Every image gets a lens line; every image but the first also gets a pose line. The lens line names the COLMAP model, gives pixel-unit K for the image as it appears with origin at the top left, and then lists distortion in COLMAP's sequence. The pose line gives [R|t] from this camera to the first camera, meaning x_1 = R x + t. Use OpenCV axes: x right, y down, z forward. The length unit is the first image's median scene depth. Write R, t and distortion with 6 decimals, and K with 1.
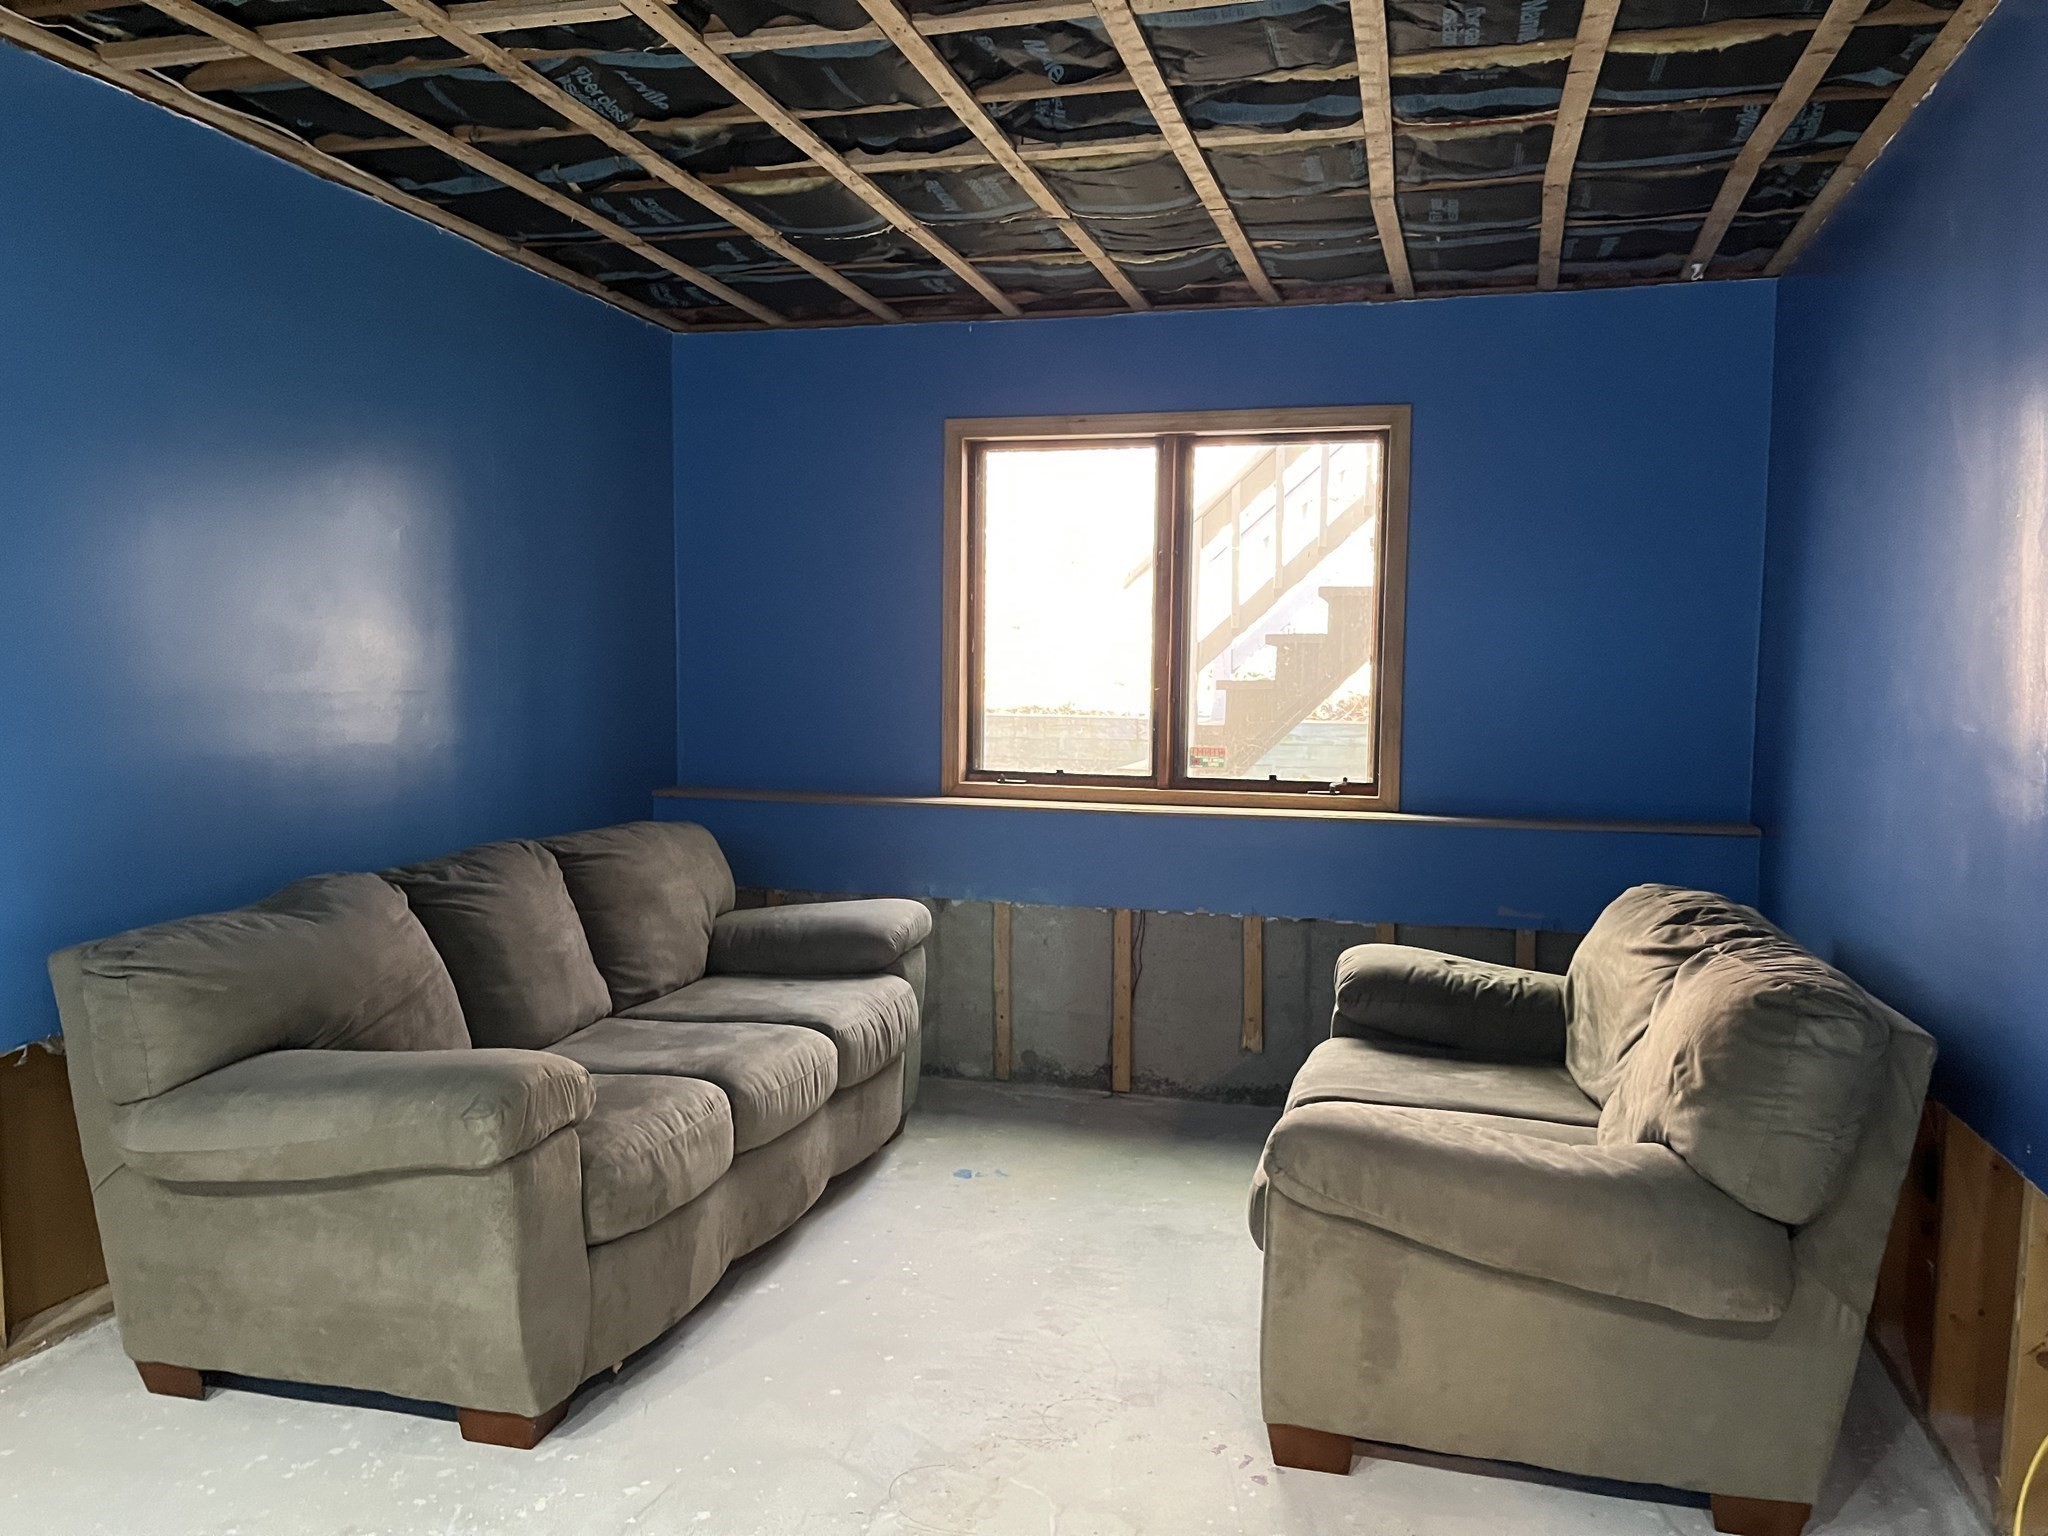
lens RADIAL K [[1559.5, 0, 1035.3], [0, 1559.5, 771.6], [0, 0, 1]] dist [0.065919, -0.083718]
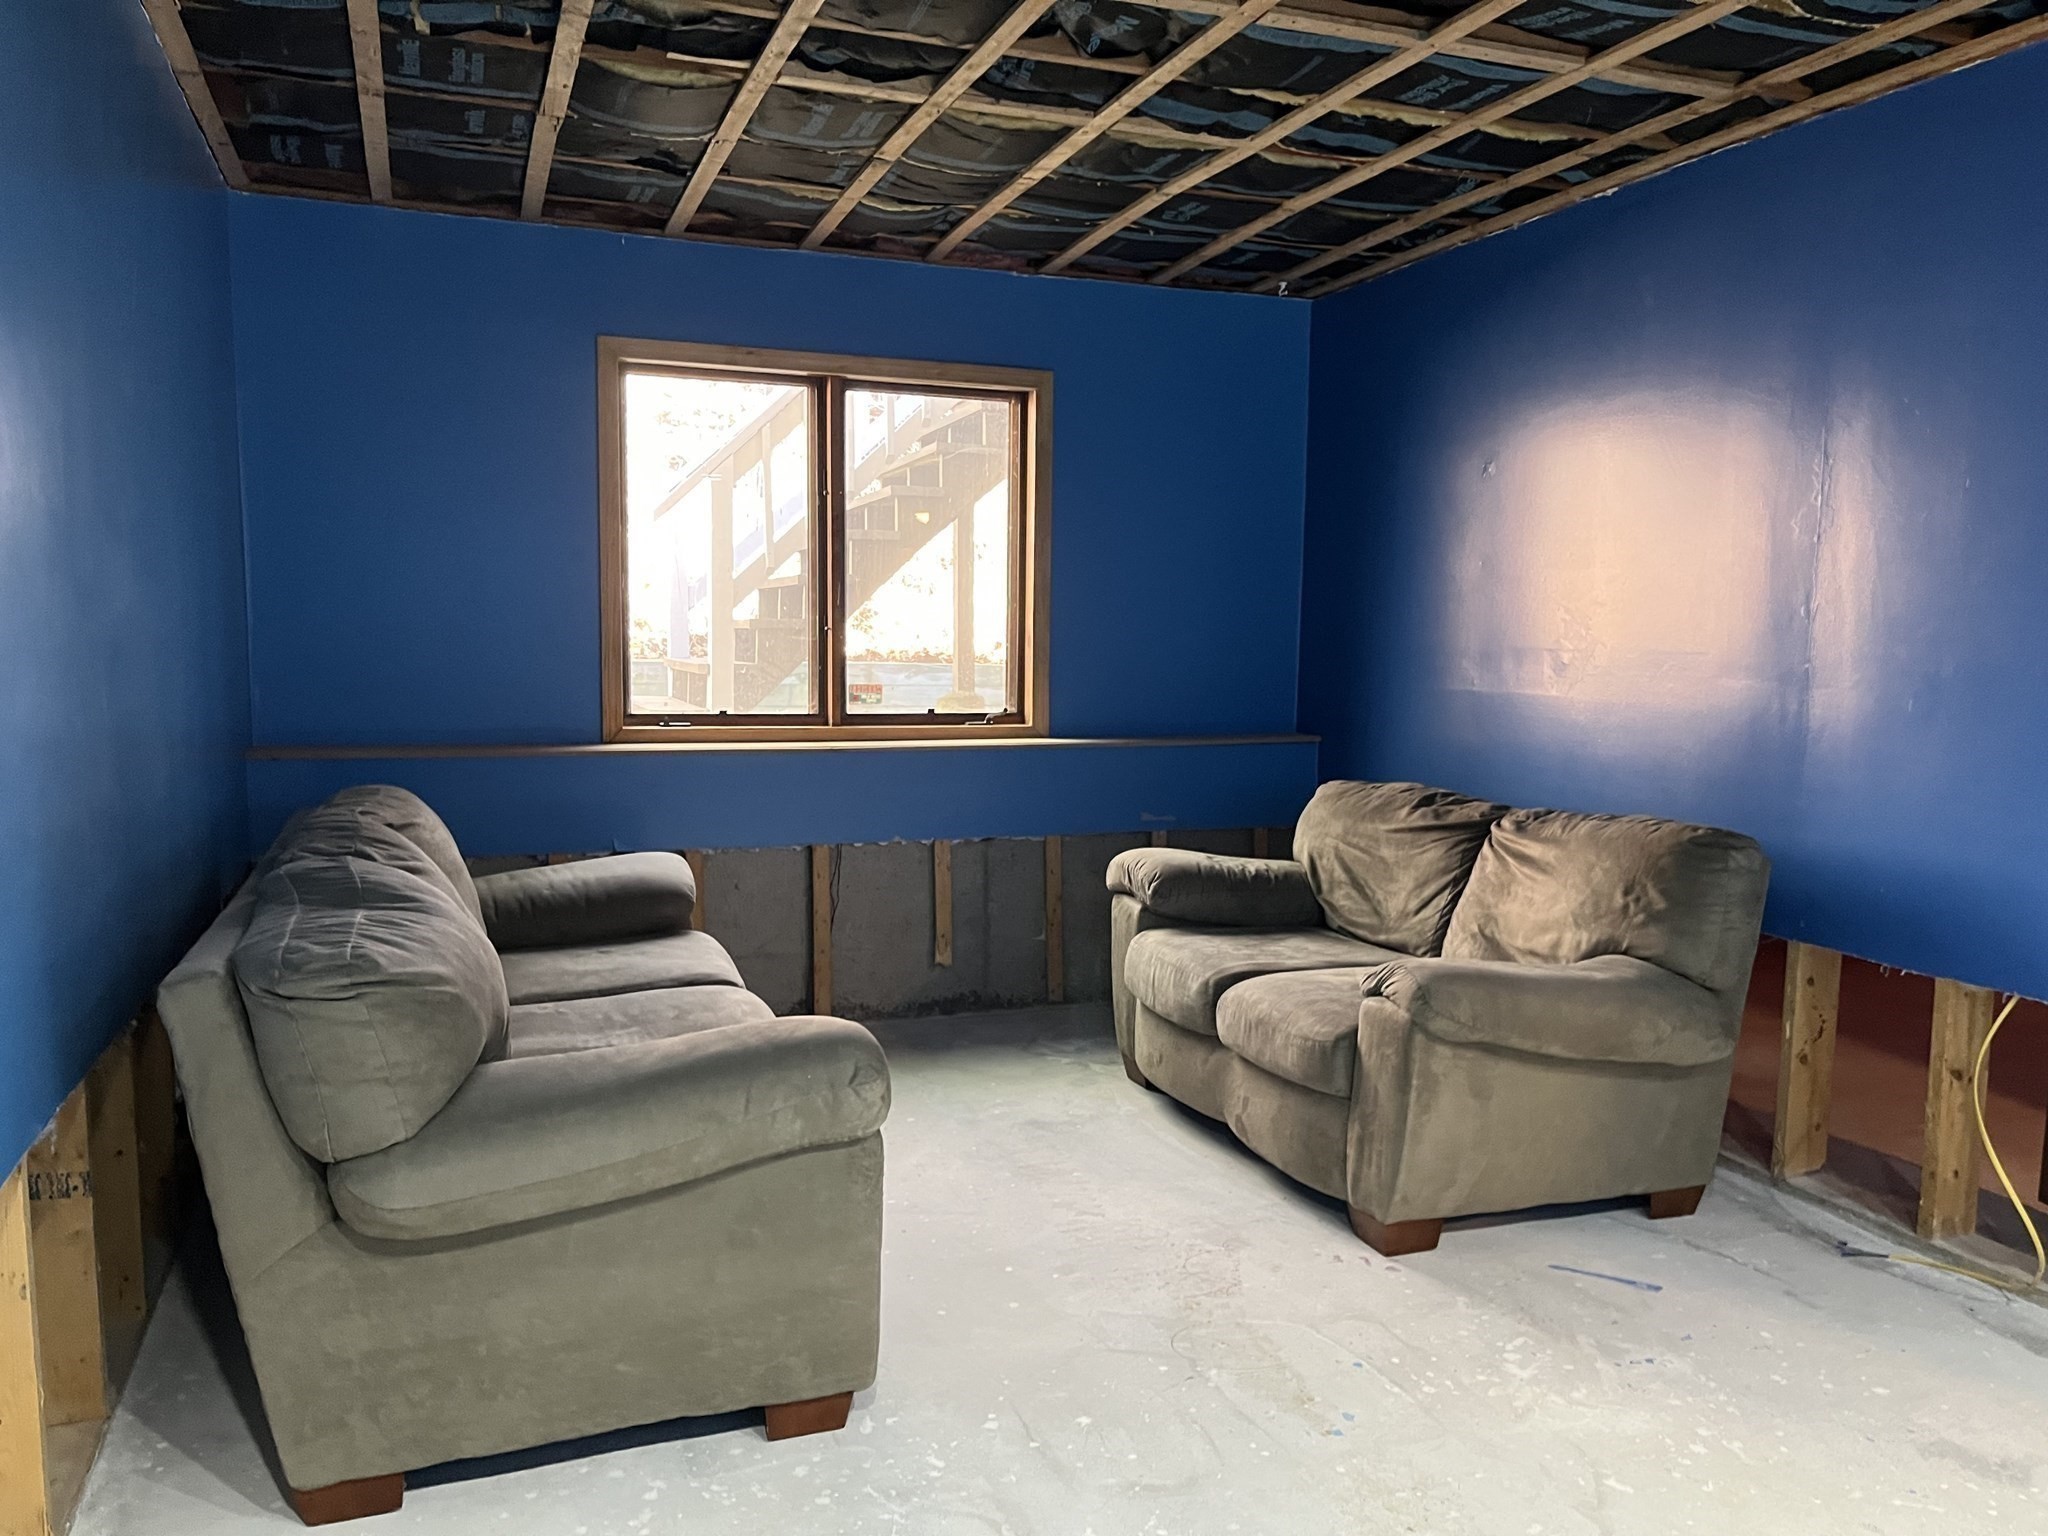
lens RADIAL K [[1559.5, 0, 1037.2], [0, 1559.5, 771.8], [0, 0, 1]] dist [0.065919, -0.083718]
pose [[0.809047, -0.056634, 0.585010, -0.430337], [0.033989, 0.998189, 0.049627, -0.005266], [-0.586761, -0.020266, 0.809507, 0.096759]]
